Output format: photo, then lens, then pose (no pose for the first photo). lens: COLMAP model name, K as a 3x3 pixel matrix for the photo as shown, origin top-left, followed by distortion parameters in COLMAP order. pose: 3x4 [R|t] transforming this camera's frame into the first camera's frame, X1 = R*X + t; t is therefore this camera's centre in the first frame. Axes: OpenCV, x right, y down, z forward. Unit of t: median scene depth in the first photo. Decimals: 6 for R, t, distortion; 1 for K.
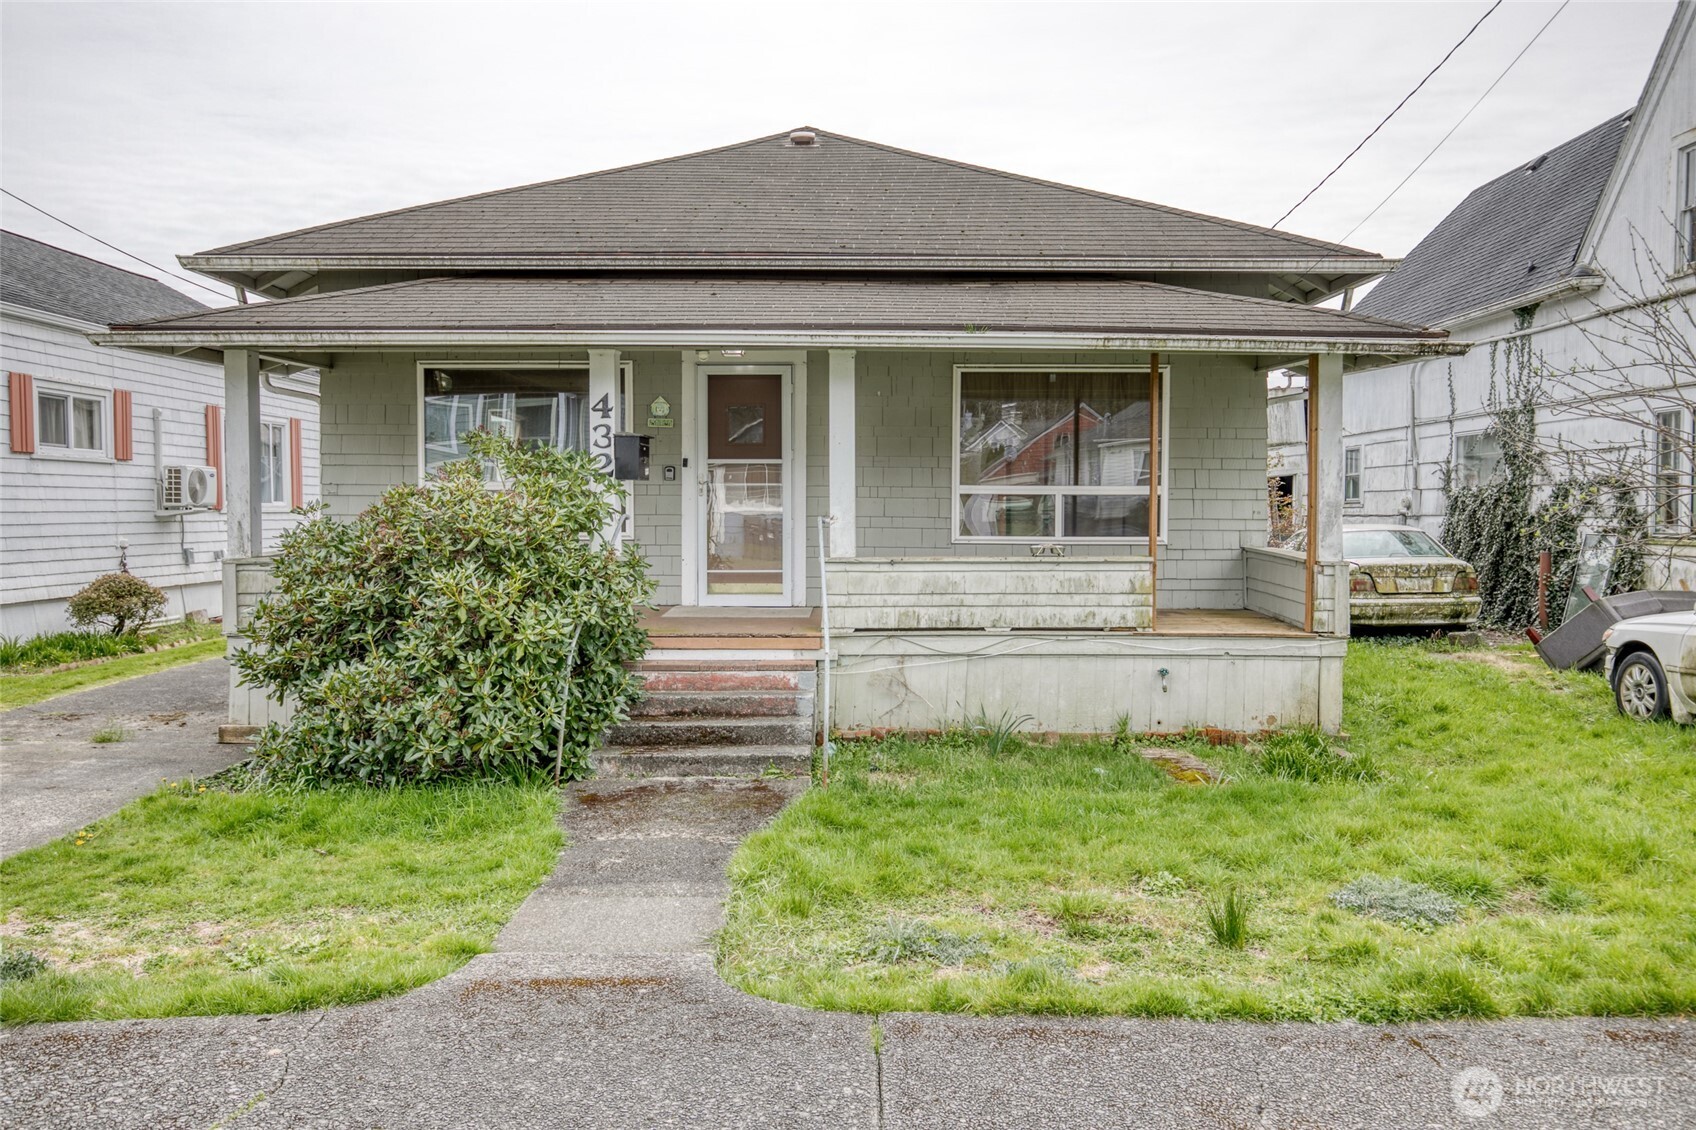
lens RADIAL K [[1363.9, 0, 848.0], [0, 1363.9, 565.0], [0, 0, 1]] dist [0.016359, 0.005971]
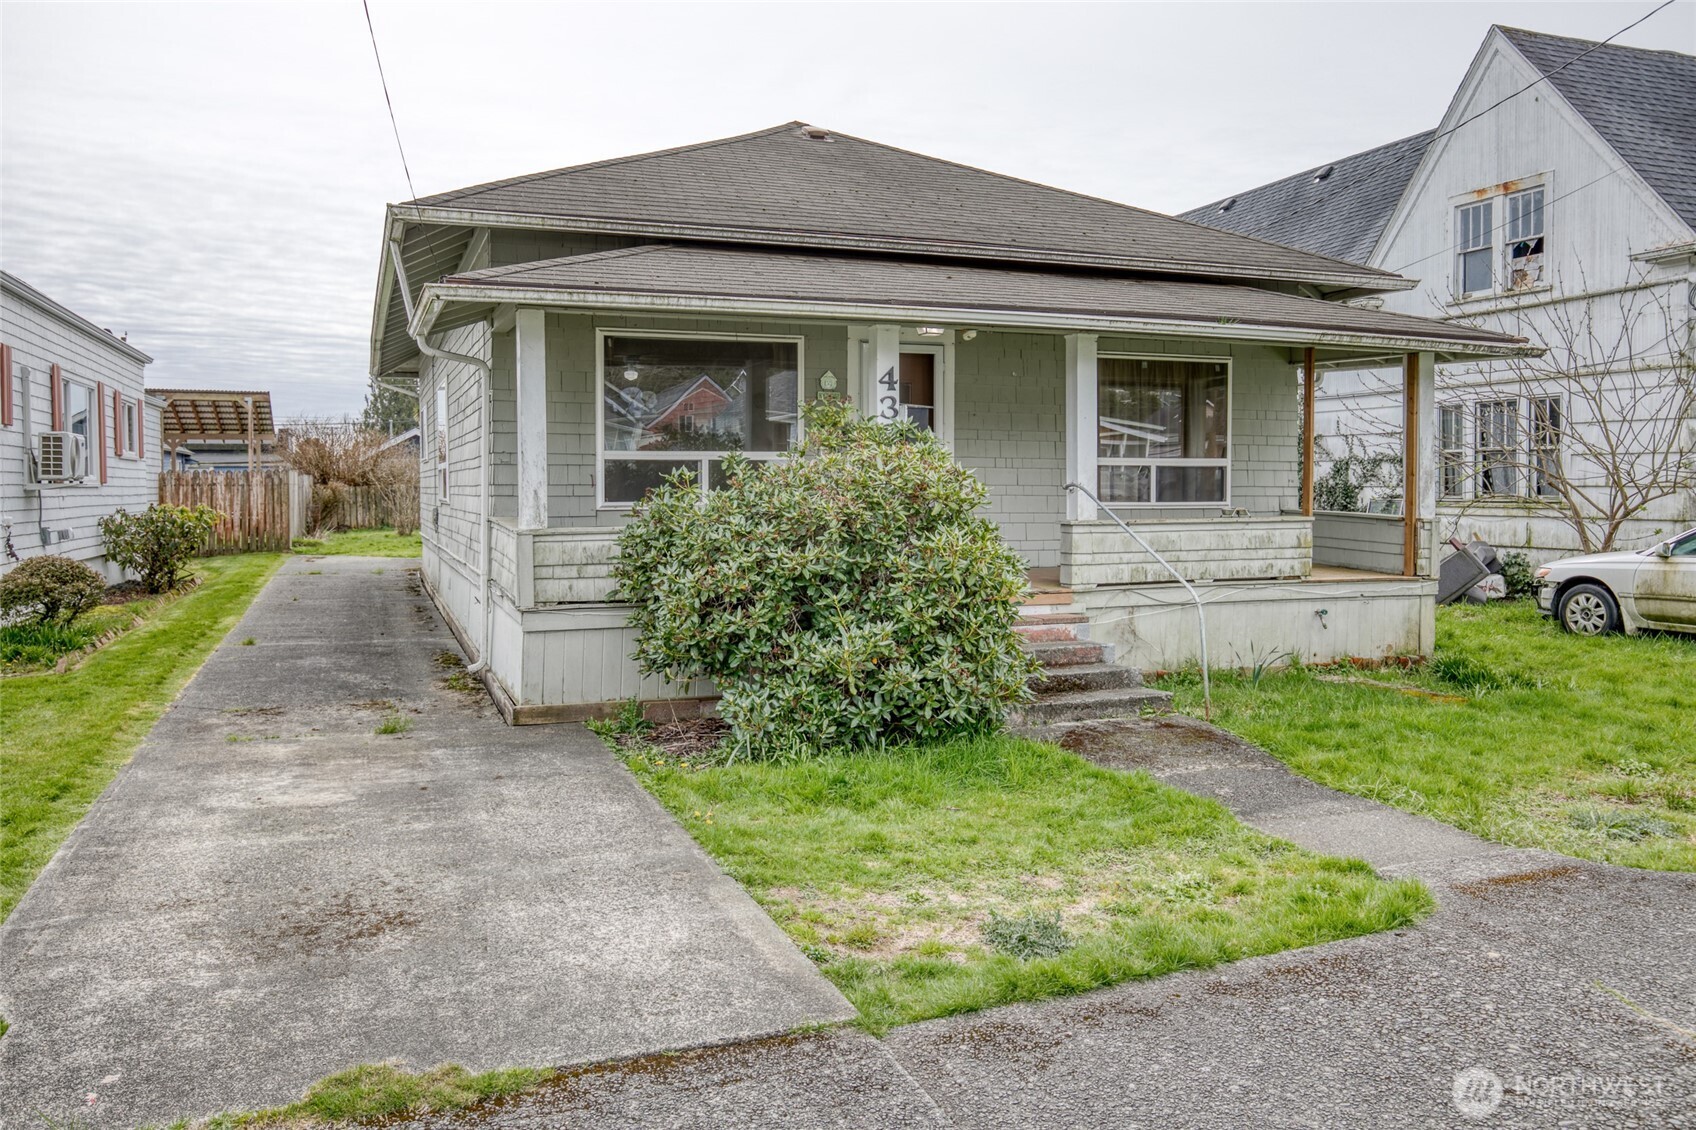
lens RADIAL K [[1283.1, 0, 847.7], [0, 1283.1, 519.5], [0, 0, 1]] dist [0.007627, 0.005056]
pose [[0.933495, -0.012084, 0.358387, -0.561005], [0.017499, 0.999776, -0.011869, 0.002828], [-0.358163, 0.017351, 0.933498, 0.092212]]
